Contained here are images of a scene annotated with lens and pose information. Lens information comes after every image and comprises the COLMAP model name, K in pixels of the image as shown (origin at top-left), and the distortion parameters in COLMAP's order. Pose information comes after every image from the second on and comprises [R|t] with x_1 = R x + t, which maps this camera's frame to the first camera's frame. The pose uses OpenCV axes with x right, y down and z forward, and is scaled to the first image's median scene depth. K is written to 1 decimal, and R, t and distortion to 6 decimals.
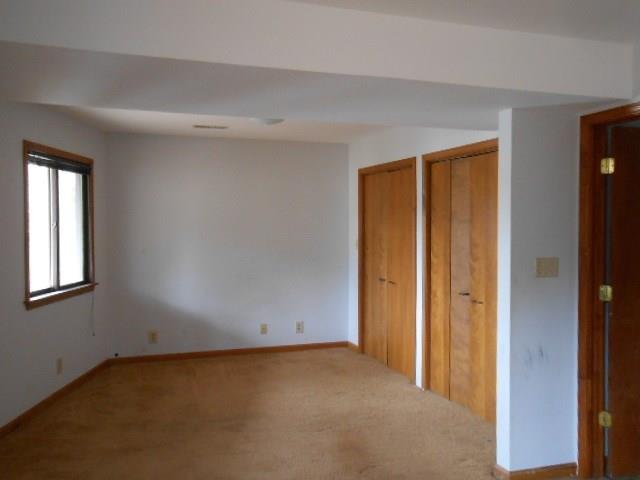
lens RADIAL K [[545.7, 0, 320.0], [0, 545.7, 240.0], [0, 0, 1]] dist [-0.106038, 0.001711]
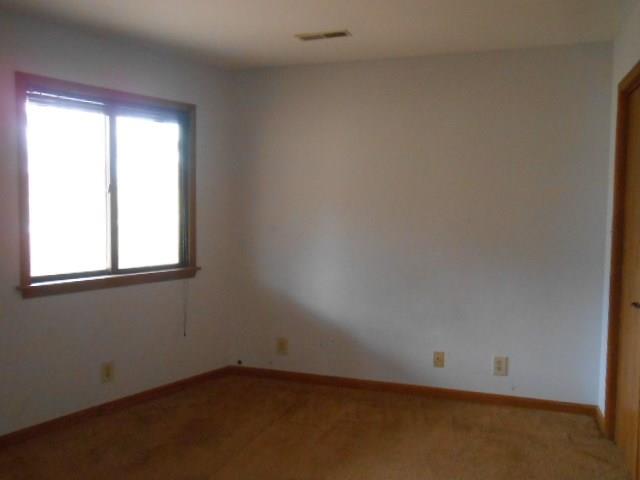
lens RADIAL K [[557.2, 0, 320.0], [0, 557.2, 240.0], [0, 0, 1]] dist [-0.000169, -0.000282]
pose [[0.791374, 0.051319, -0.609174, 0.203367], [-0.027826, 0.998461, 0.047965, -0.001737], [0.610699, -0.021008, 0.791584, 0.477518]]
